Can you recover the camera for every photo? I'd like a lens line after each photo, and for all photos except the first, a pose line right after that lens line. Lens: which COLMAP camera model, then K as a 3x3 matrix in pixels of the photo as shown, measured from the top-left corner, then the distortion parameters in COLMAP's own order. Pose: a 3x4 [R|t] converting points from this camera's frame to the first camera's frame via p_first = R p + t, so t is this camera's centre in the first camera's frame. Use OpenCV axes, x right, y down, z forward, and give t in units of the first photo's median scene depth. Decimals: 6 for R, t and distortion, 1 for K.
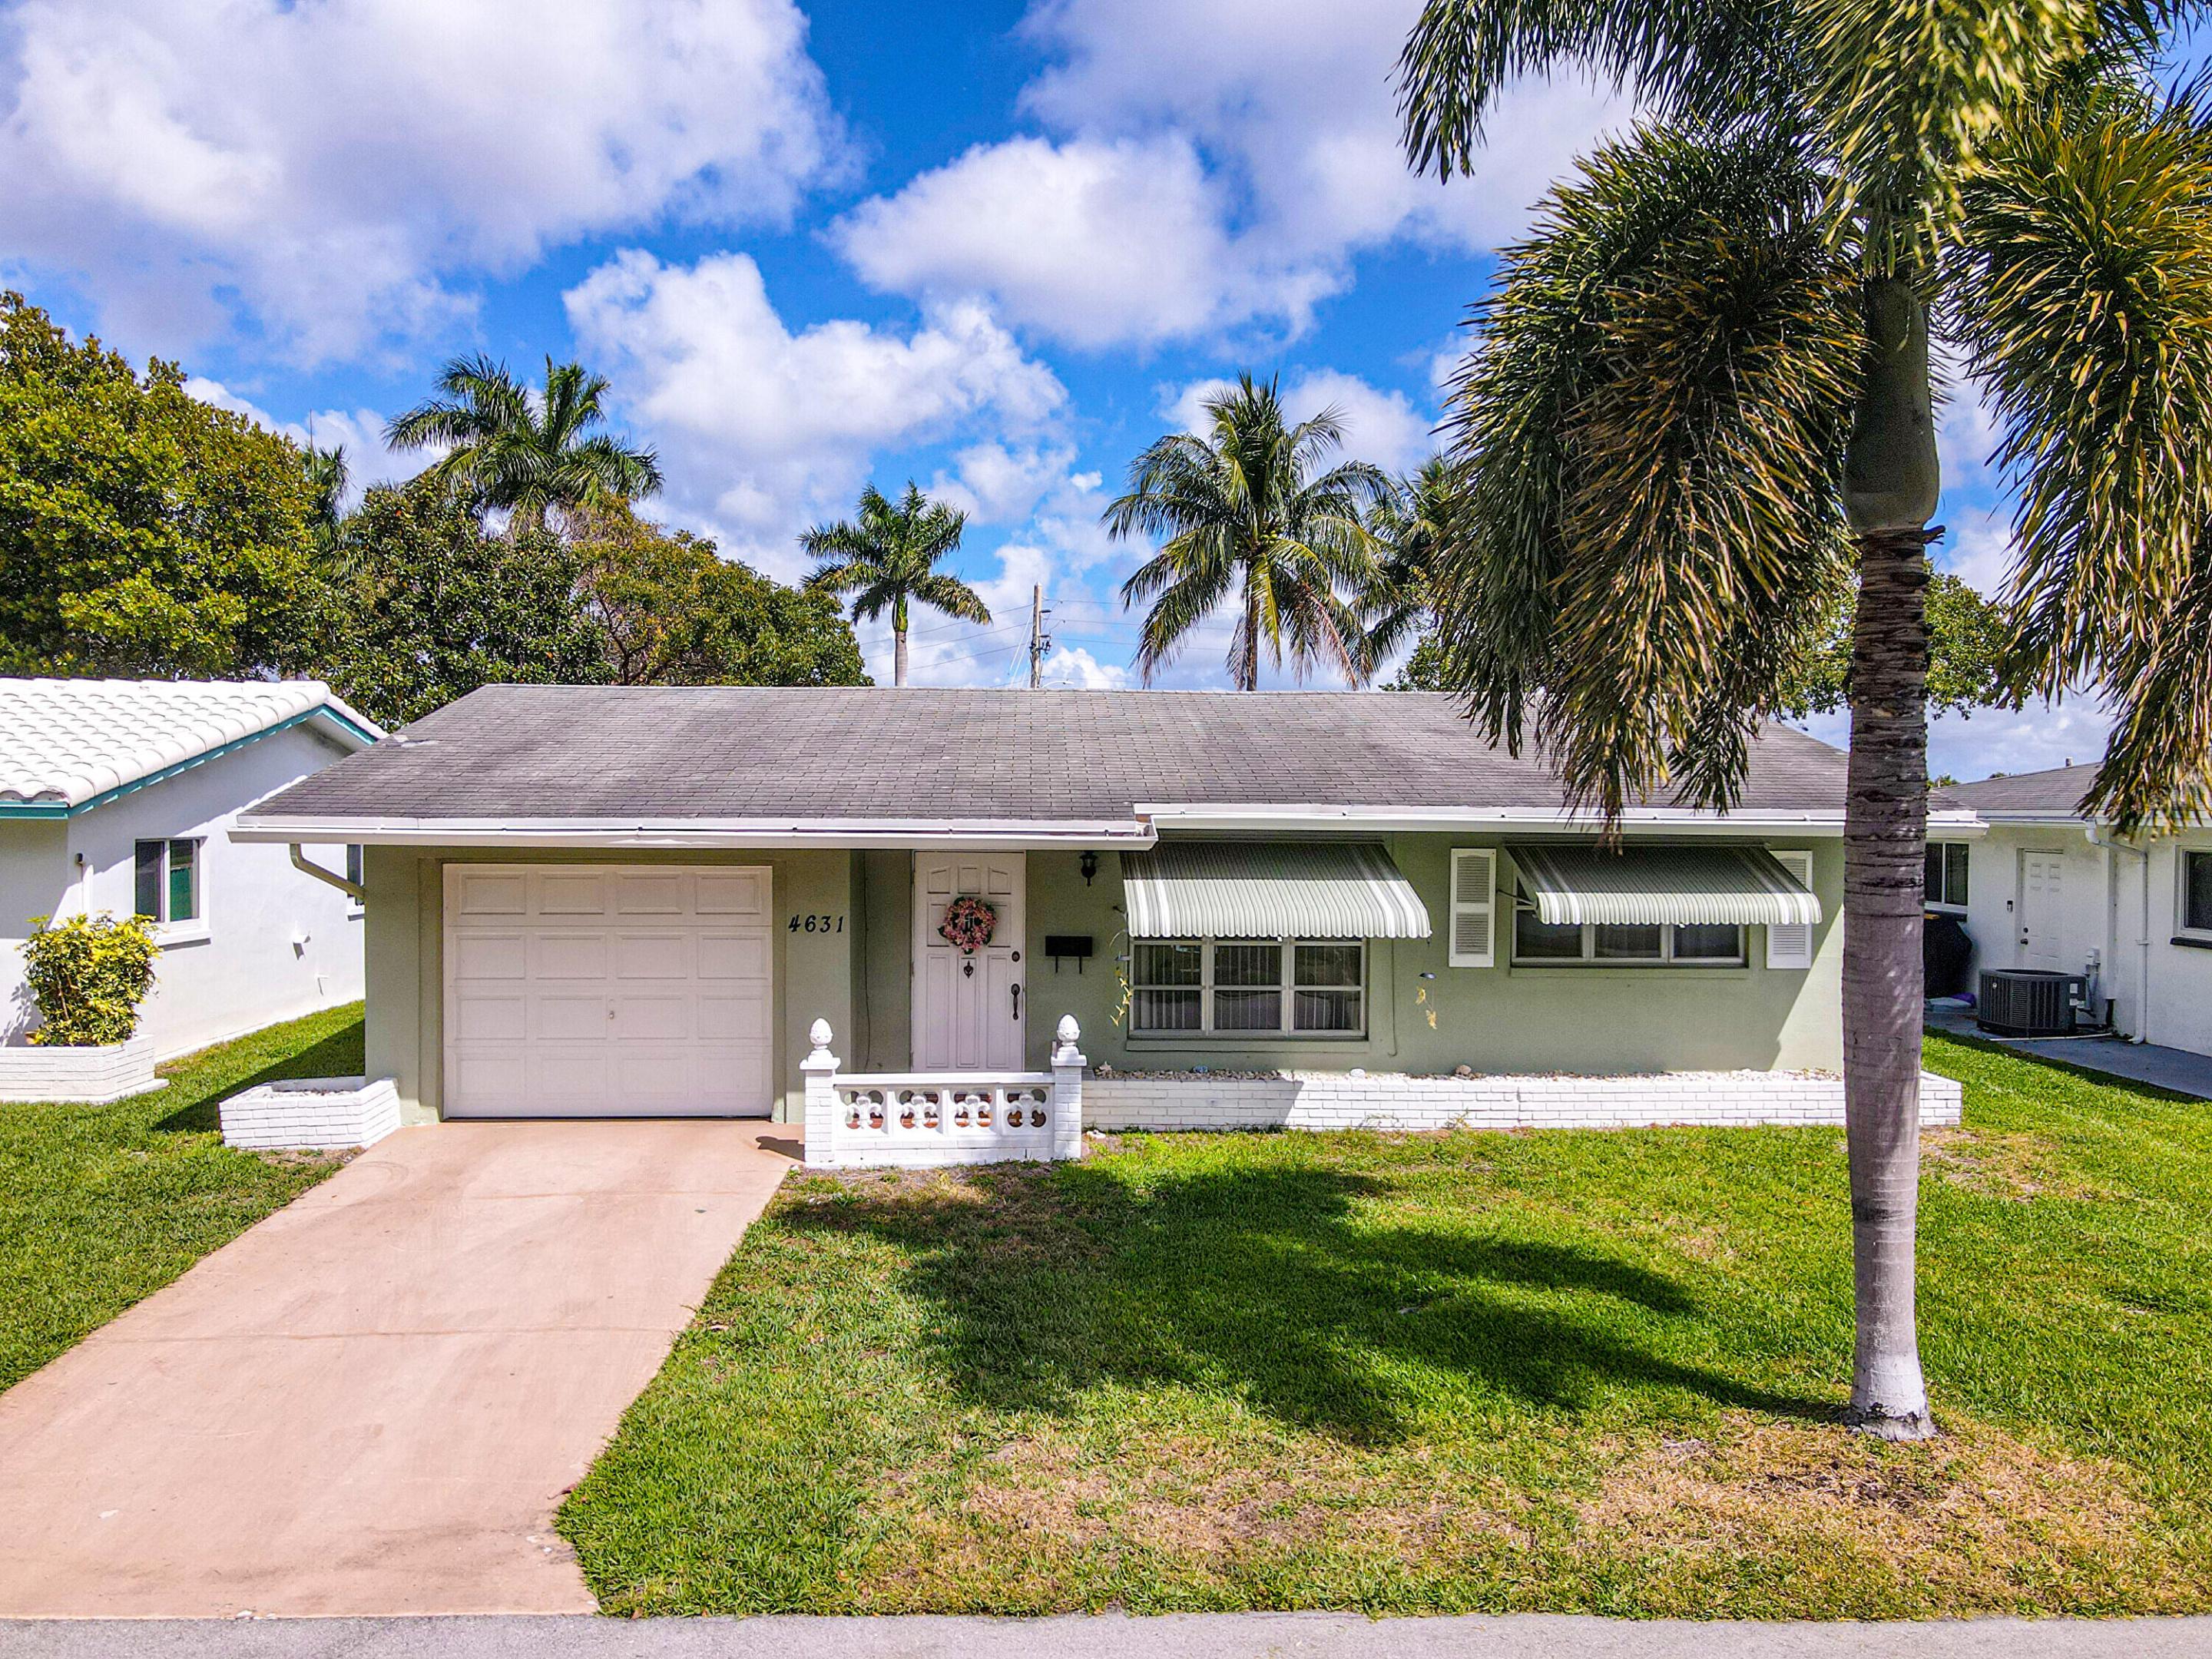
lens RADIAL K [[1634.4, 0, 1106.5], [0, 1634.4, 853.3], [0, 0, 1]] dist [0.006952, 0.037535]
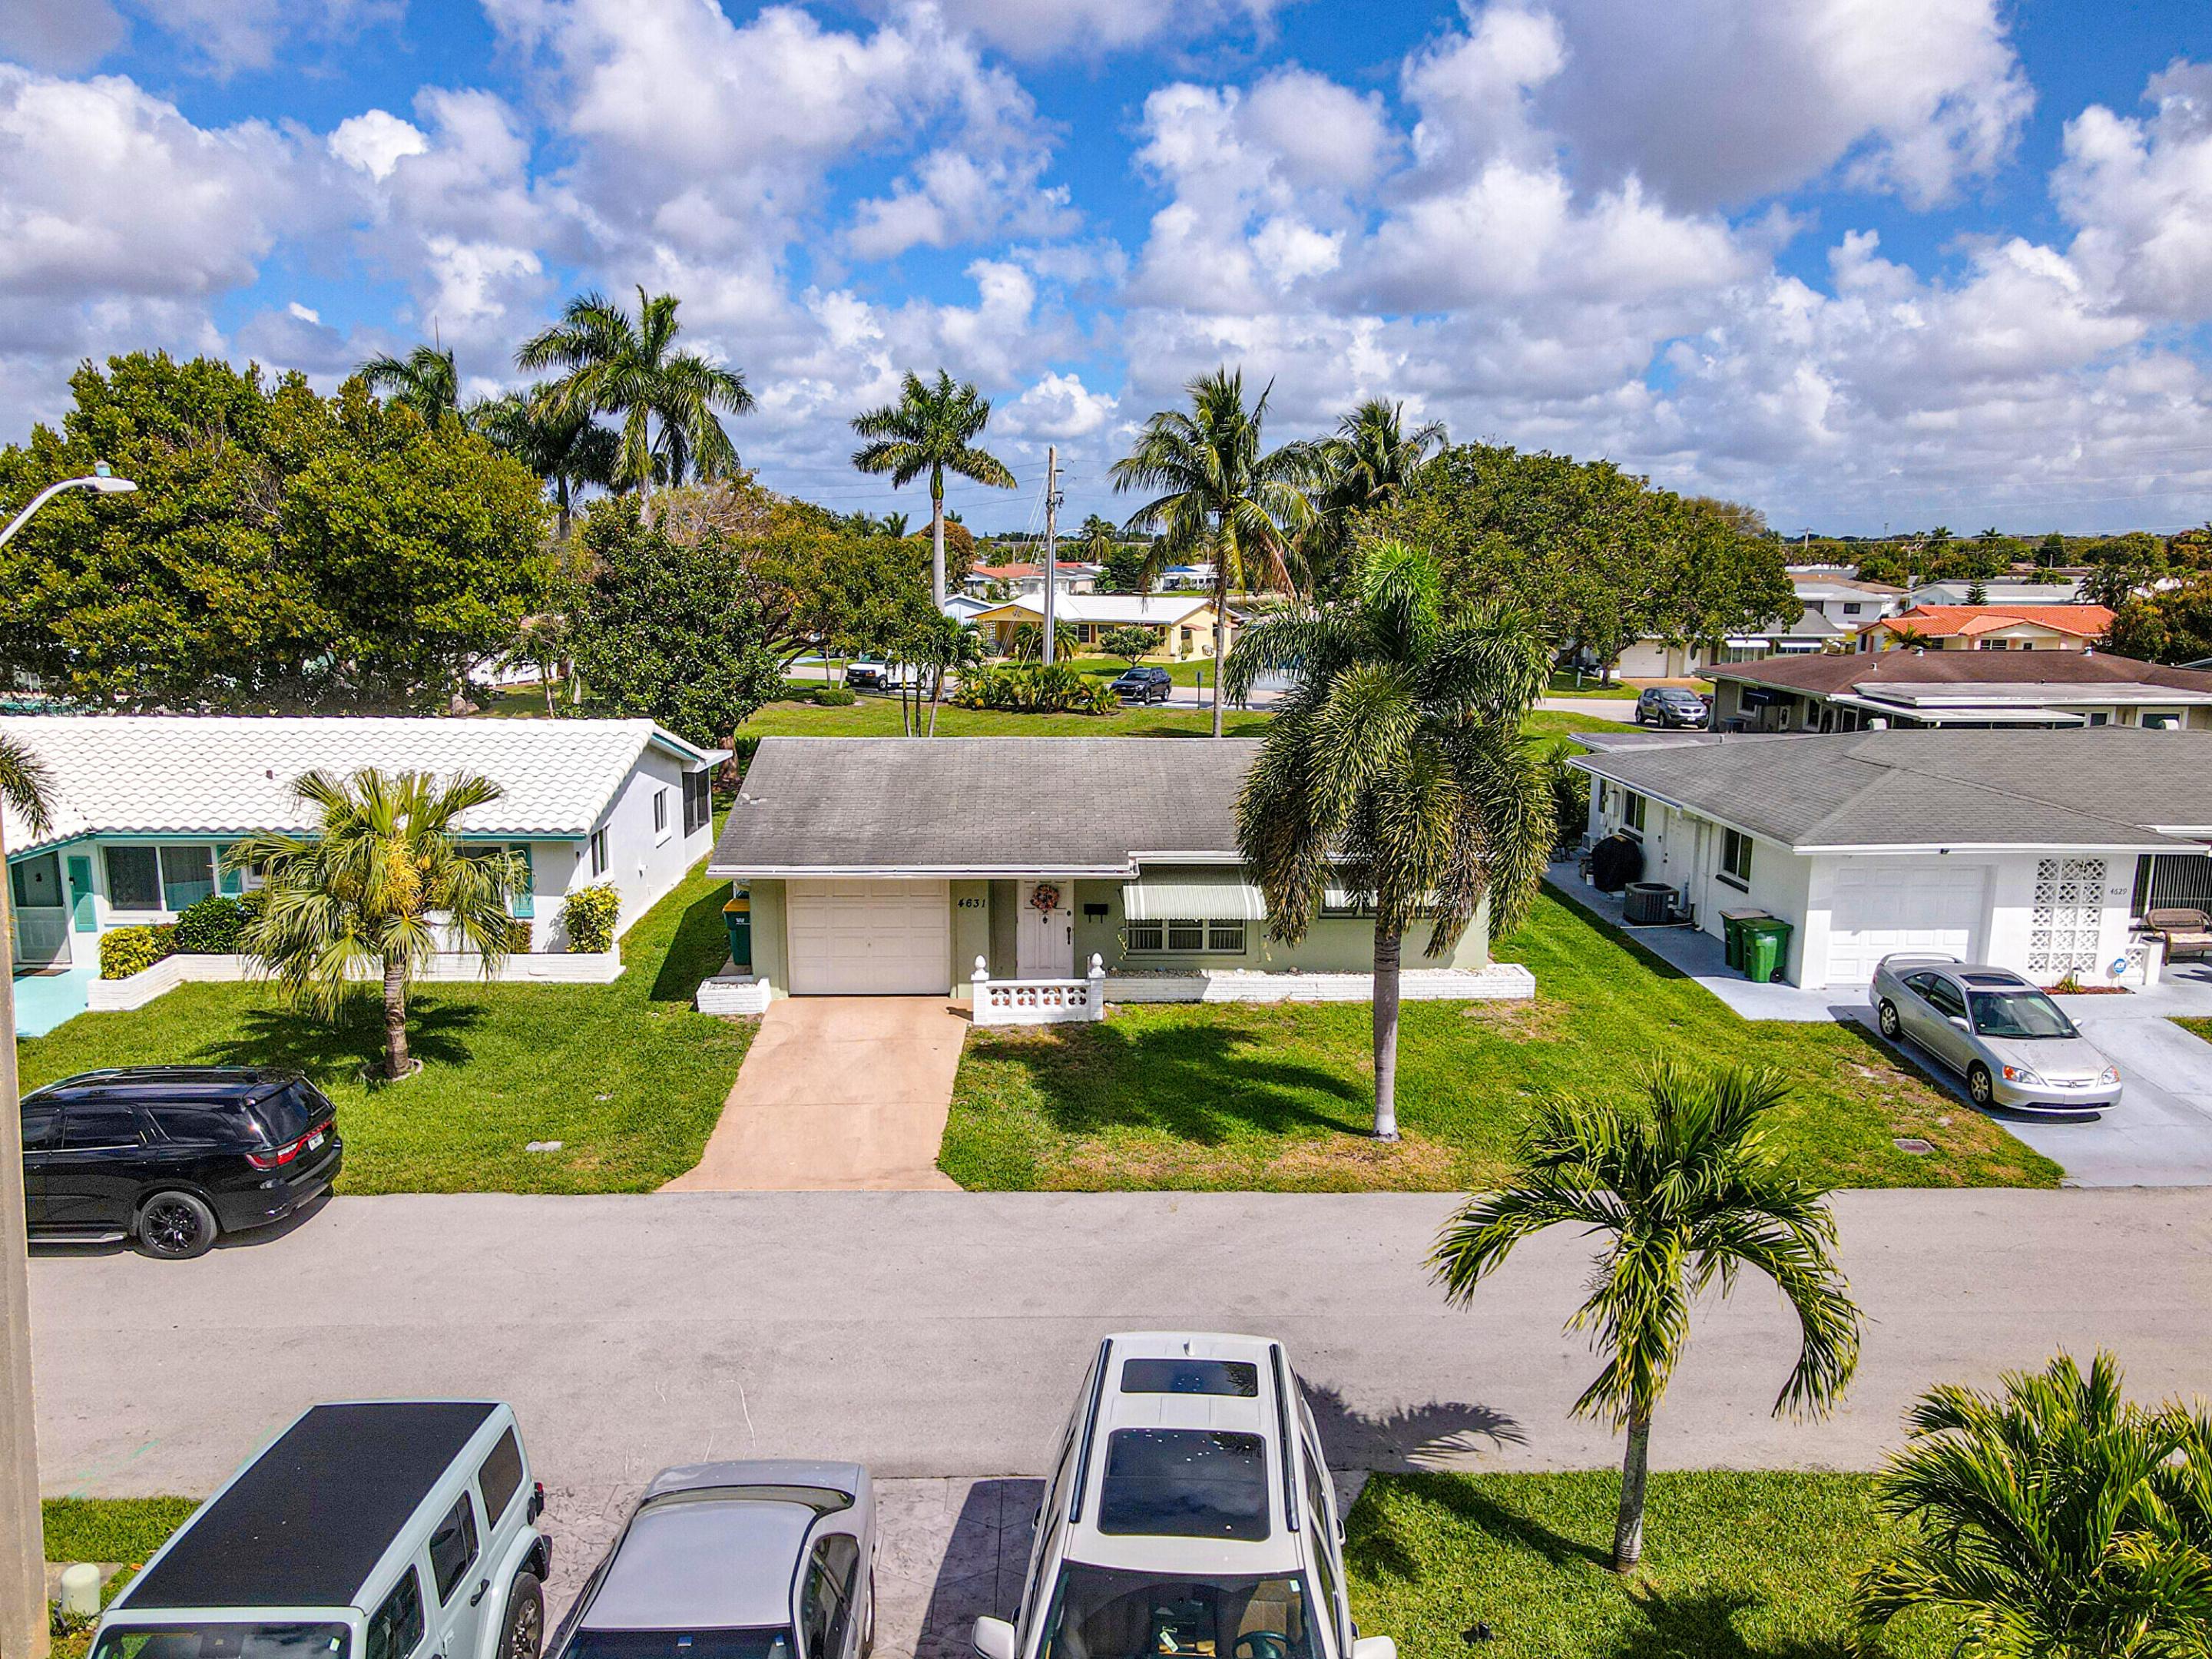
lens RADIAL K [[1683.4, 0, 1106.0], [0, 1683.4, 829.5], [0, 0, 1]] dist [0.002864, 0.007275]
pose [[0.999997, 0.000153, -0.002472, -0.006142], [0.000214, 0.989029, 0.147723, -0.380462], [0.002467, -0.147723, 0.989026, -1.125158]]
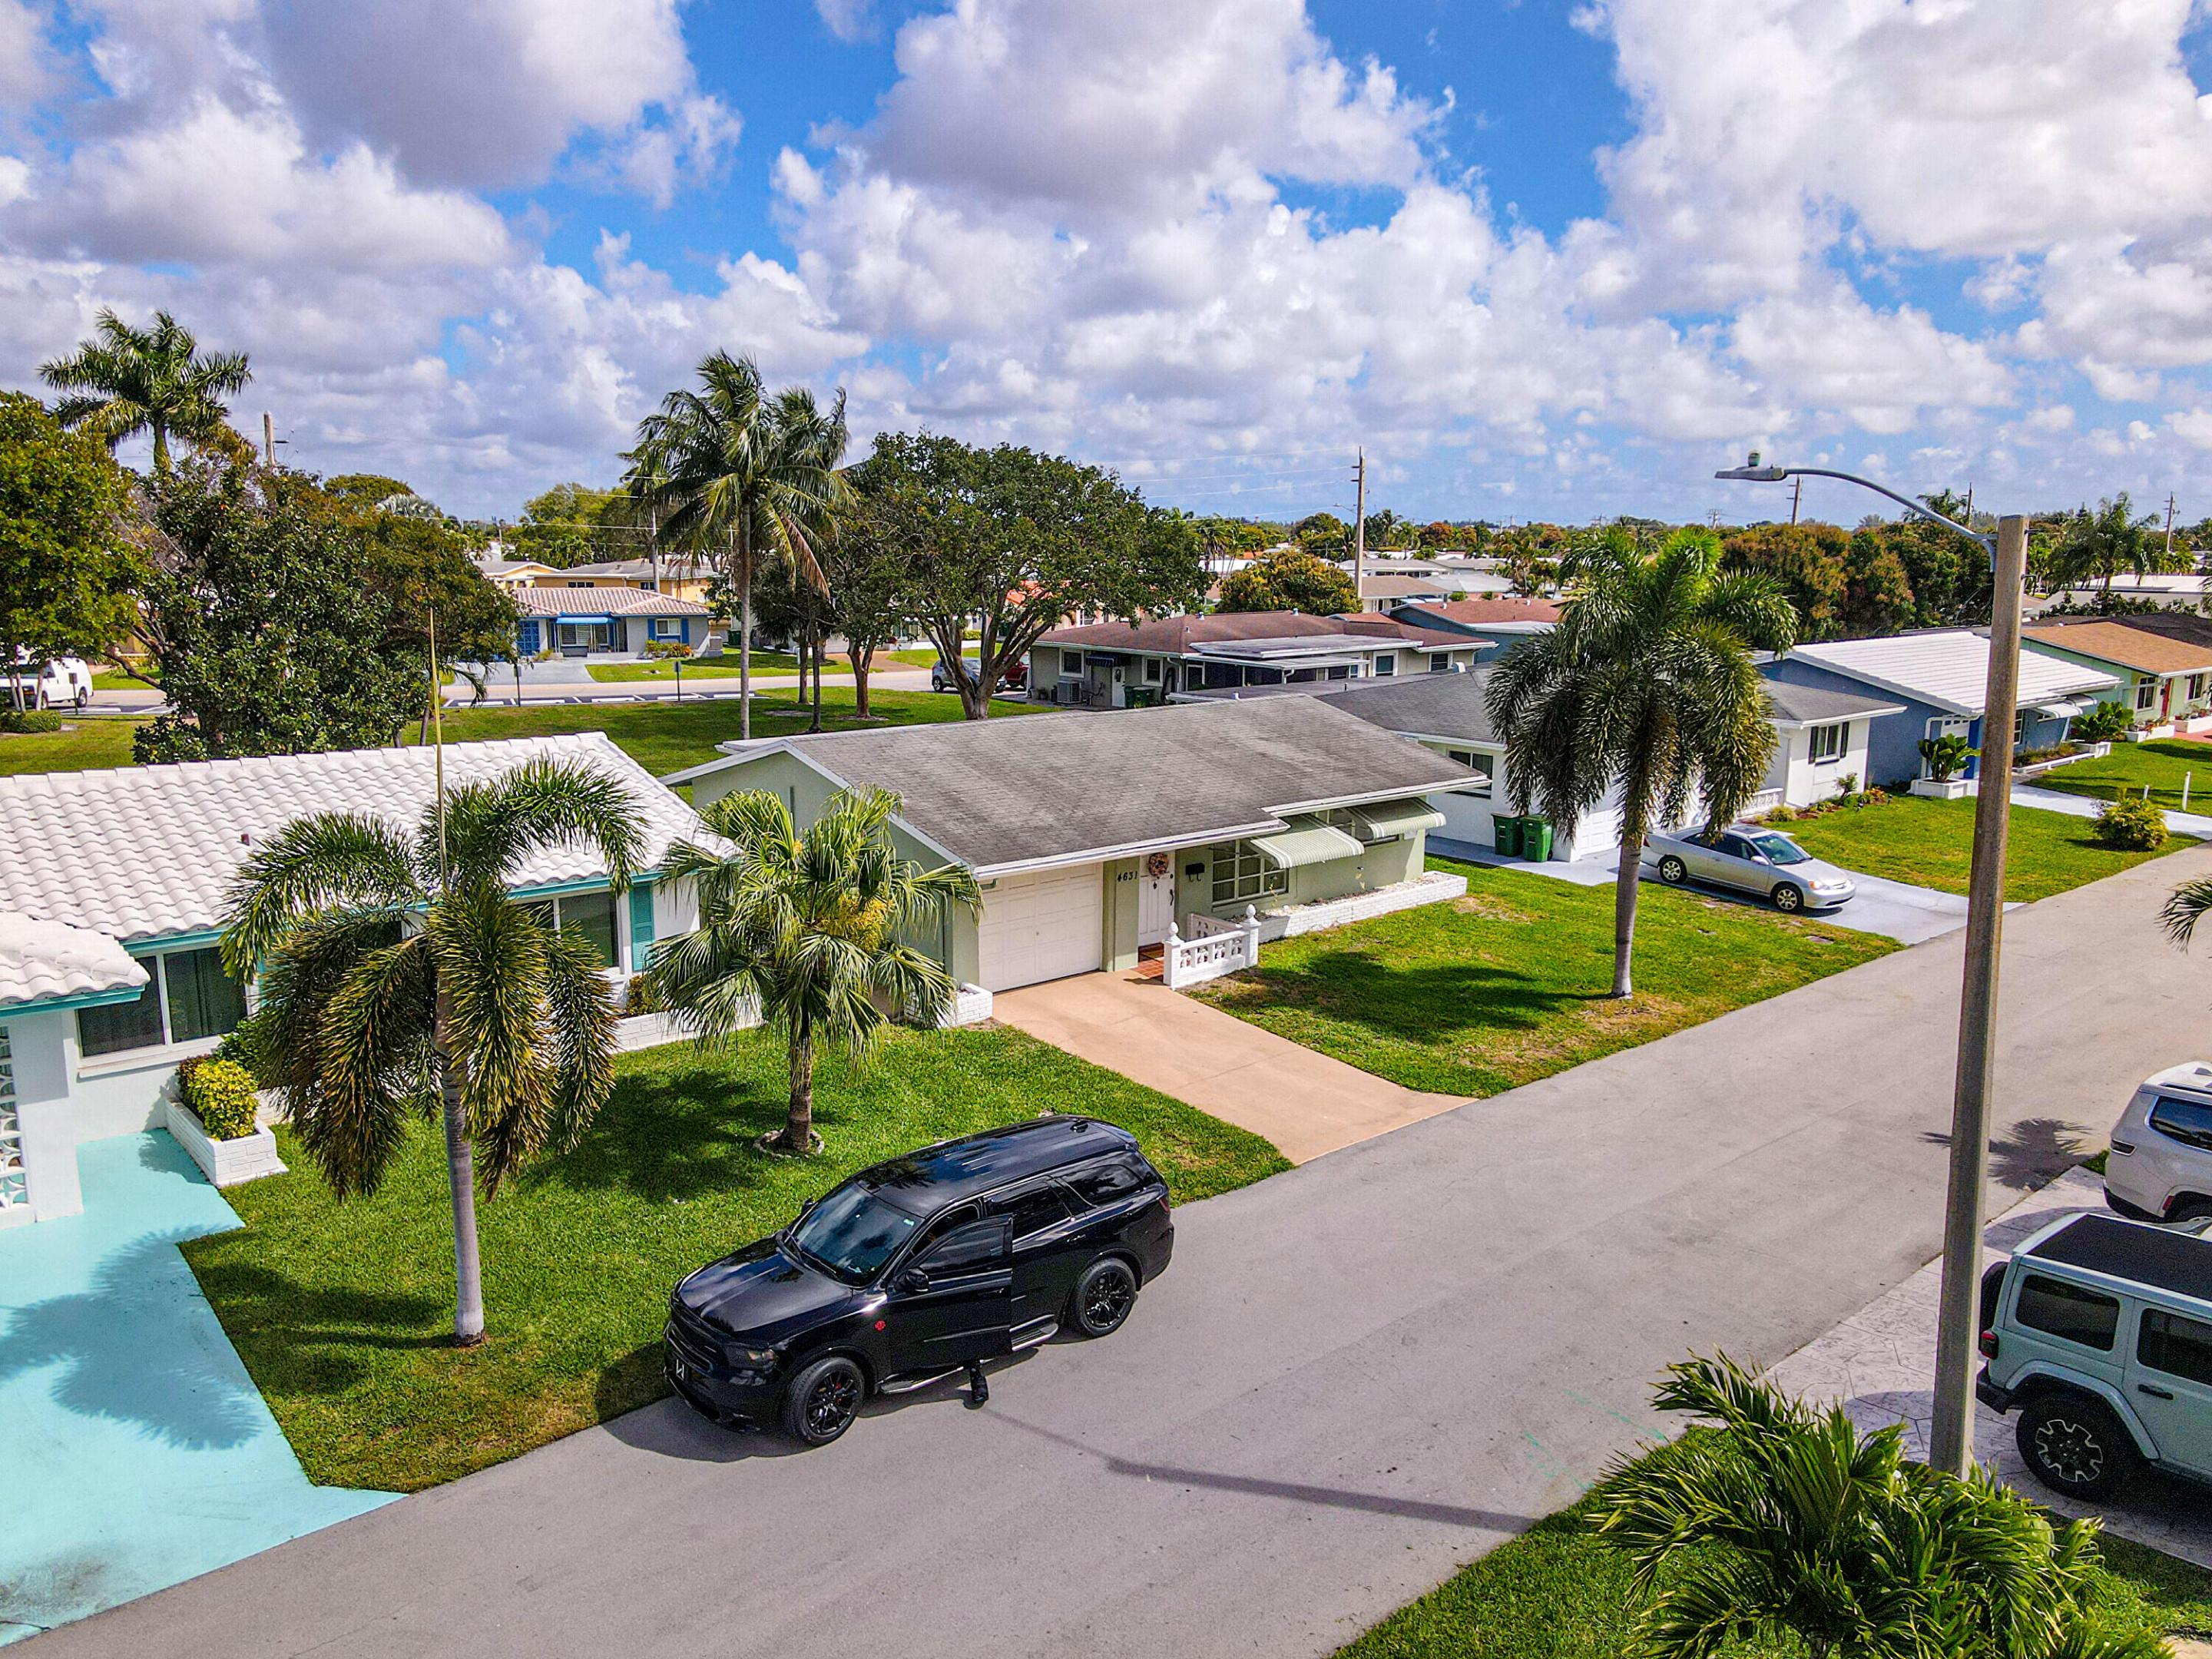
lens RADIAL K [[1683.4, 0, 1106.0], [0, 1683.4, 829.5], [0, 0, 1]] dist [0.002864, 0.007275]
pose [[0.766335, -0.112091, 0.632587, -1.660253], [0.011547, 0.986905, 0.160886, -0.386851], [-0.642338, -0.115988, 0.757594, -0.646486]]
